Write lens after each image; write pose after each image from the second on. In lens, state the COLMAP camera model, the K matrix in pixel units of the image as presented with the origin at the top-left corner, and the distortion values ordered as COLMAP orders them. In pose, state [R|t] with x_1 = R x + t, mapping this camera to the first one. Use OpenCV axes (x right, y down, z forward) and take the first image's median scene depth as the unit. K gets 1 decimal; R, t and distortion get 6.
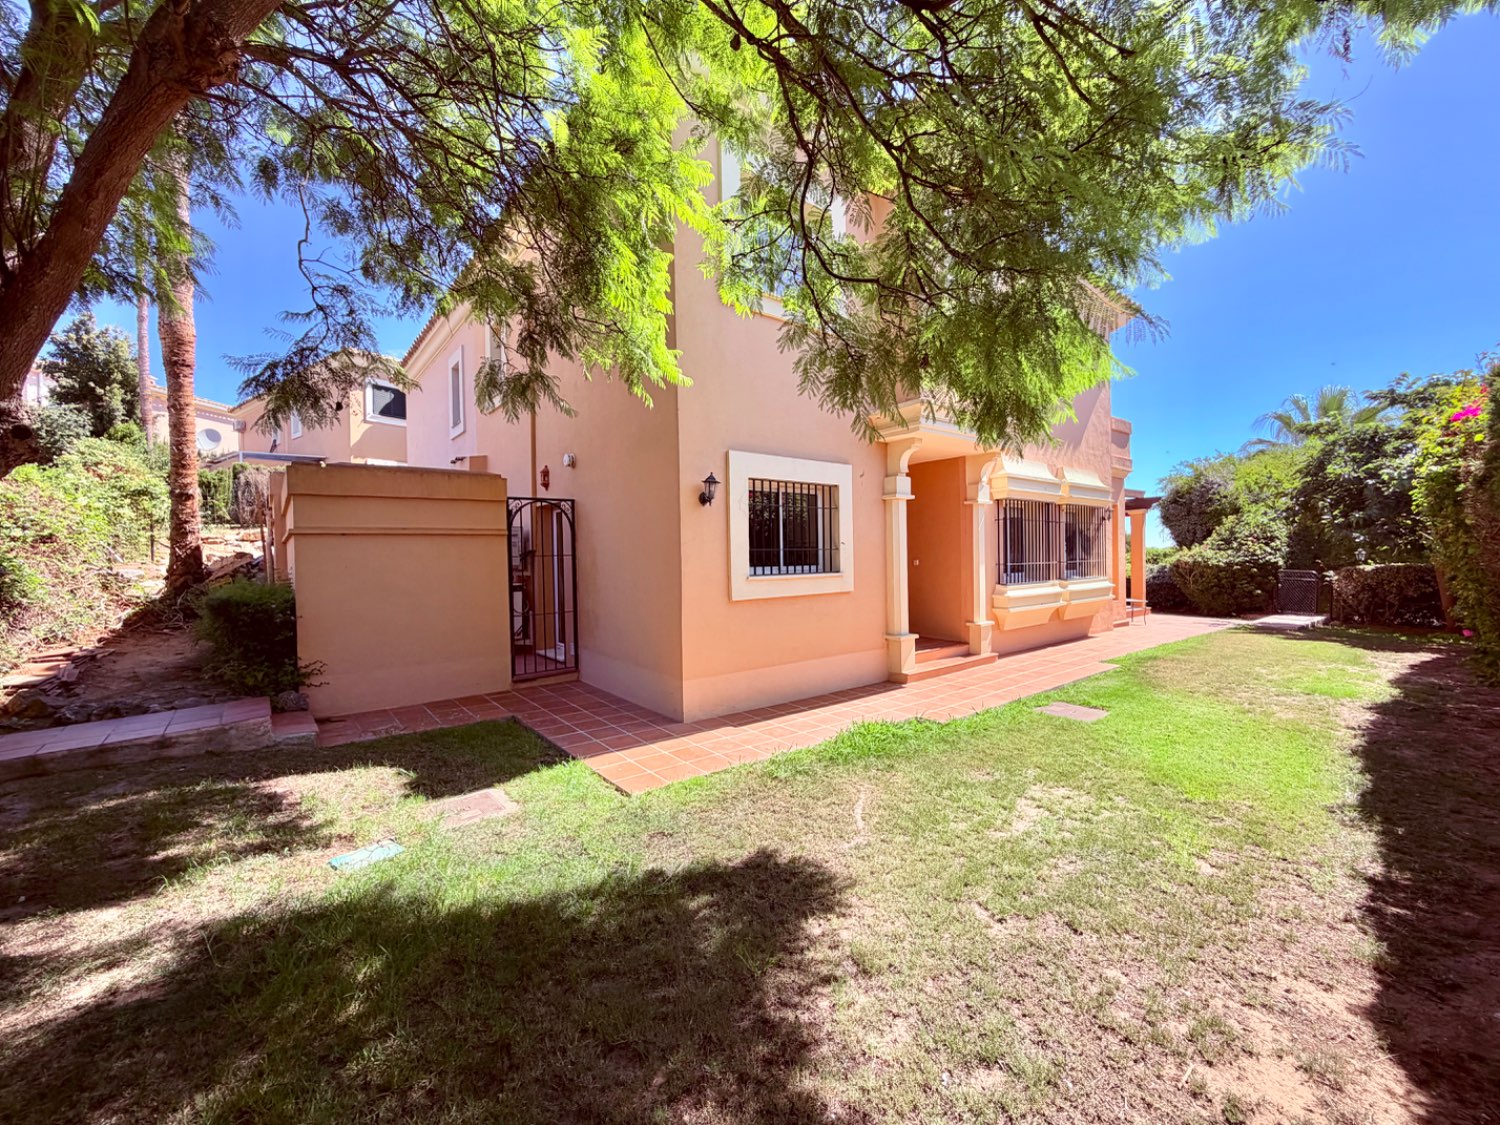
lens RADIAL K [[600.0, 0, 743.9], [0, 600.0, 561.1], [0, 0, 1]] dist [0.000503, 0.000054]
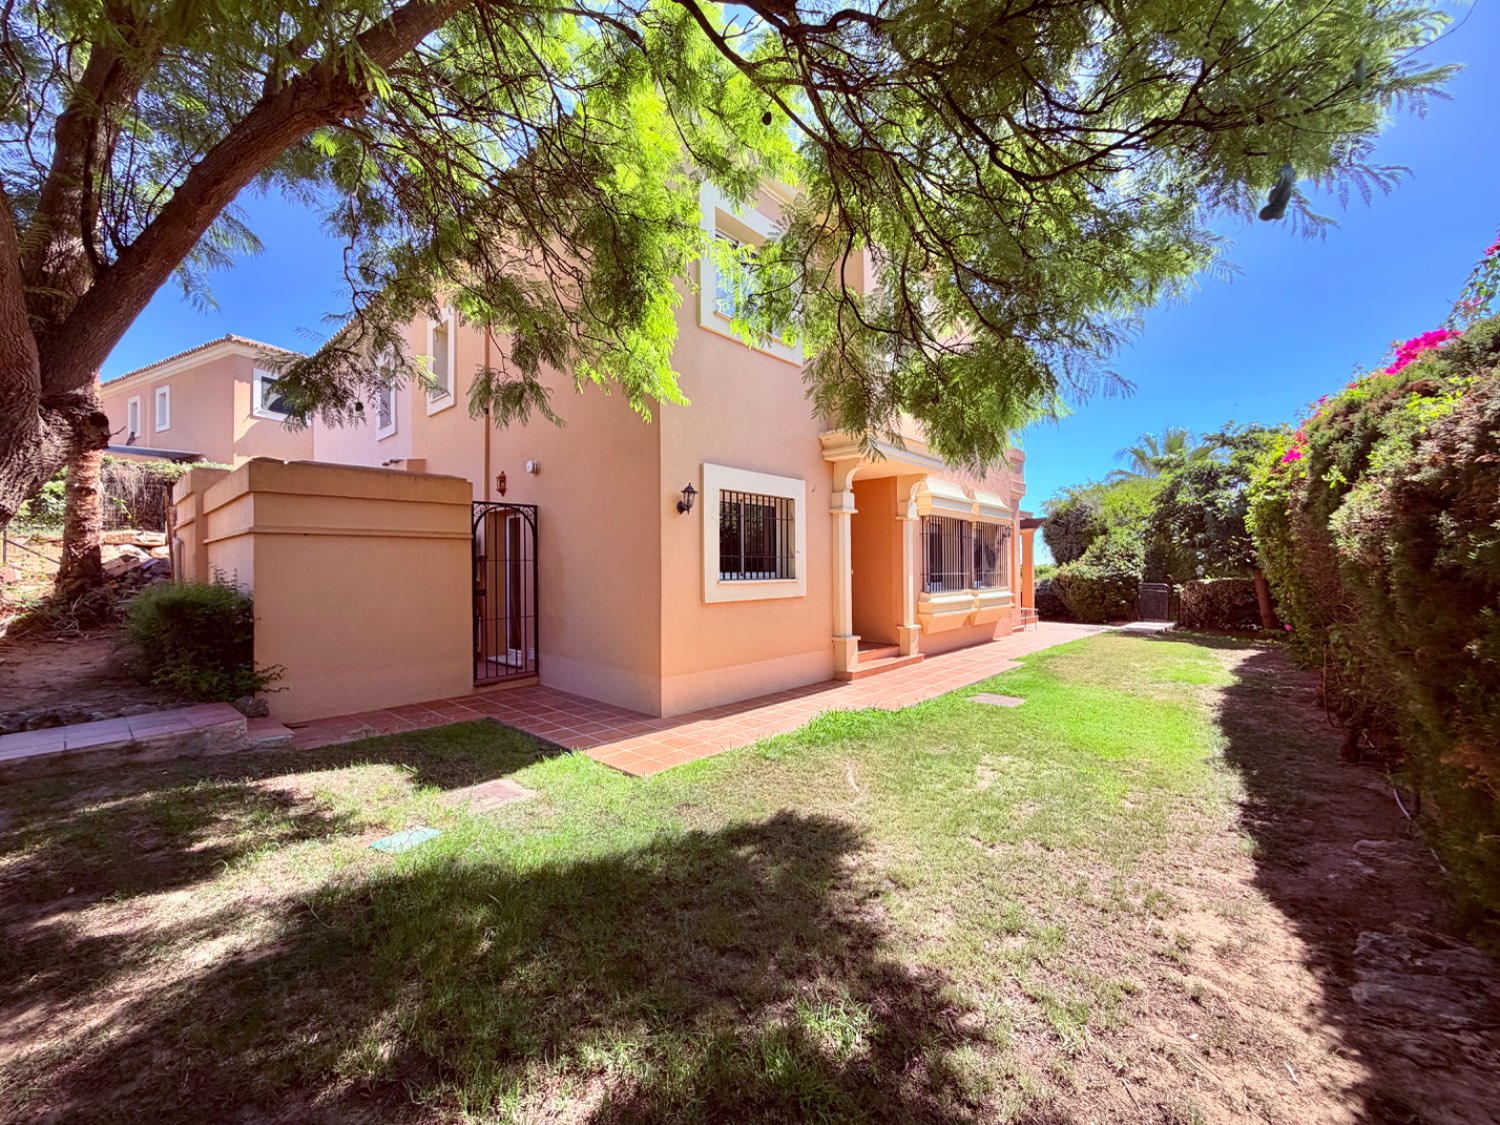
lens RADIAL K [[600.0, 0, 743.9], [0, 600.0, 561.1], [0, 0, 1]] dist [0.000503, 0.000054]
pose [[0.987476, 0.011702, 0.157333, -0.120258], [-0.007962, 0.999671, -0.024378, 0.016668], [-0.157566, 0.022820, 0.987245, -0.069733]]
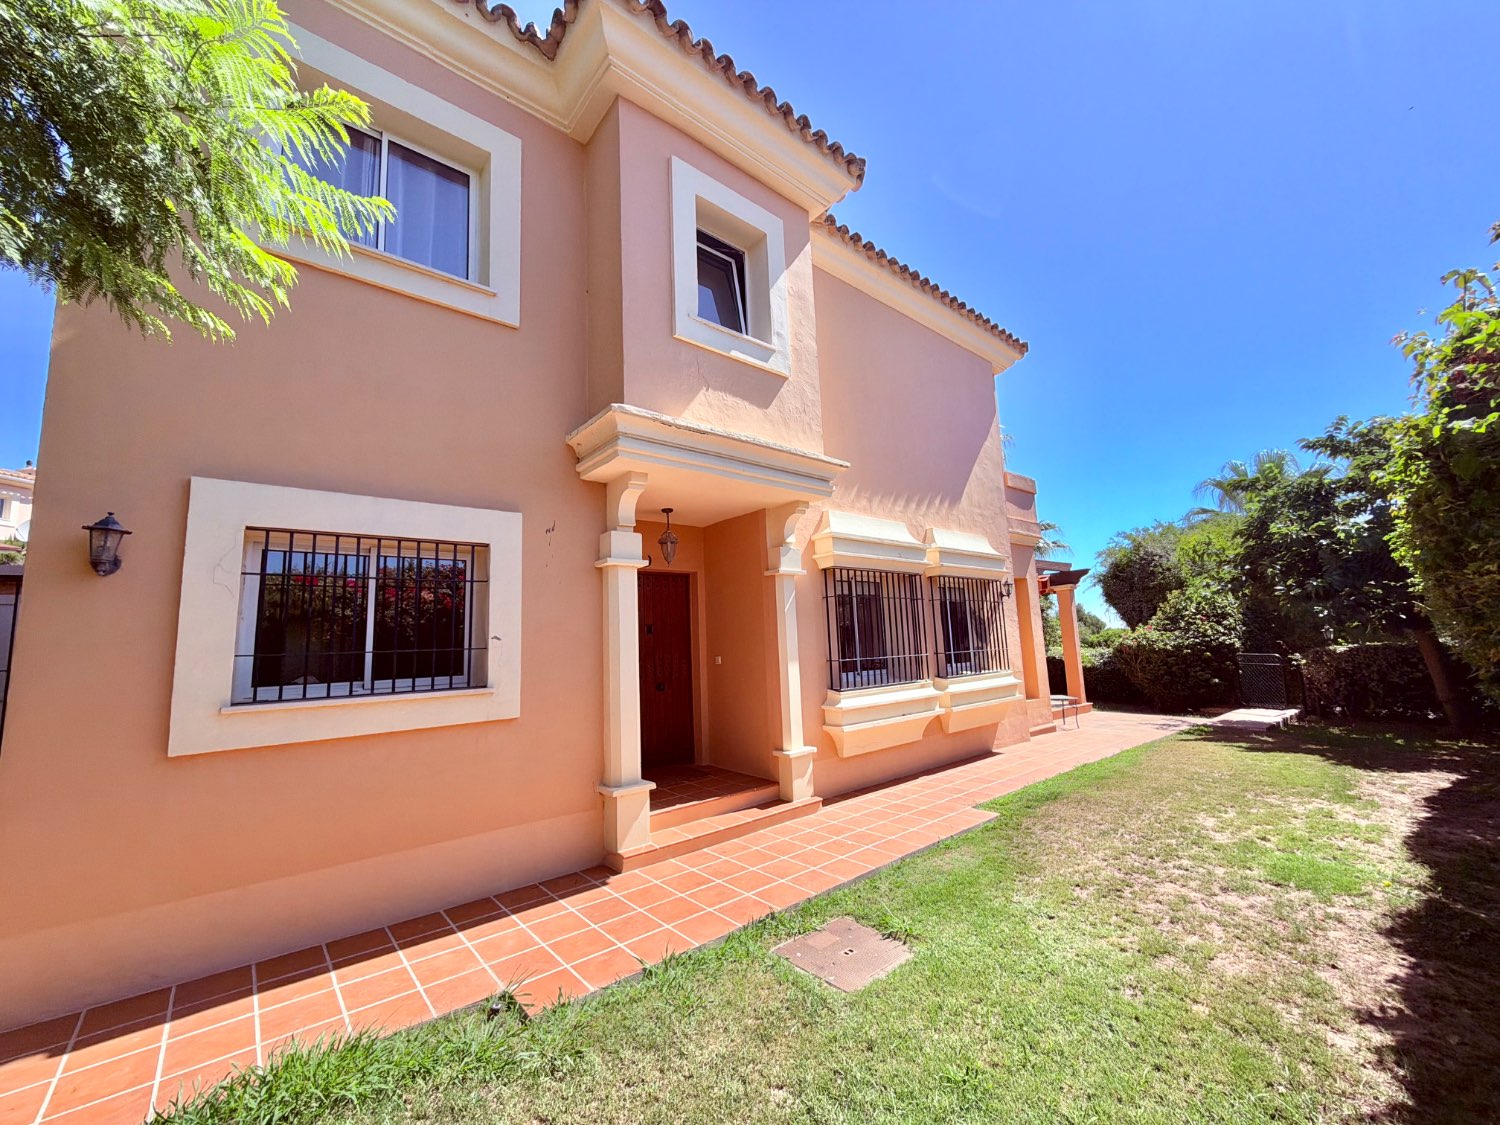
lens RADIAL K [[600.0, 0, 743.9], [0, 600.0, 561.1], [0, 0, 1]] dist [0.000503, 0.000054]
pose [[0.999309, -0.019384, 0.031700, 0.465687], [0.023868, 0.988725, -0.147827, -0.012567], [-0.028478, 0.148482, 0.988505, 0.446661]]
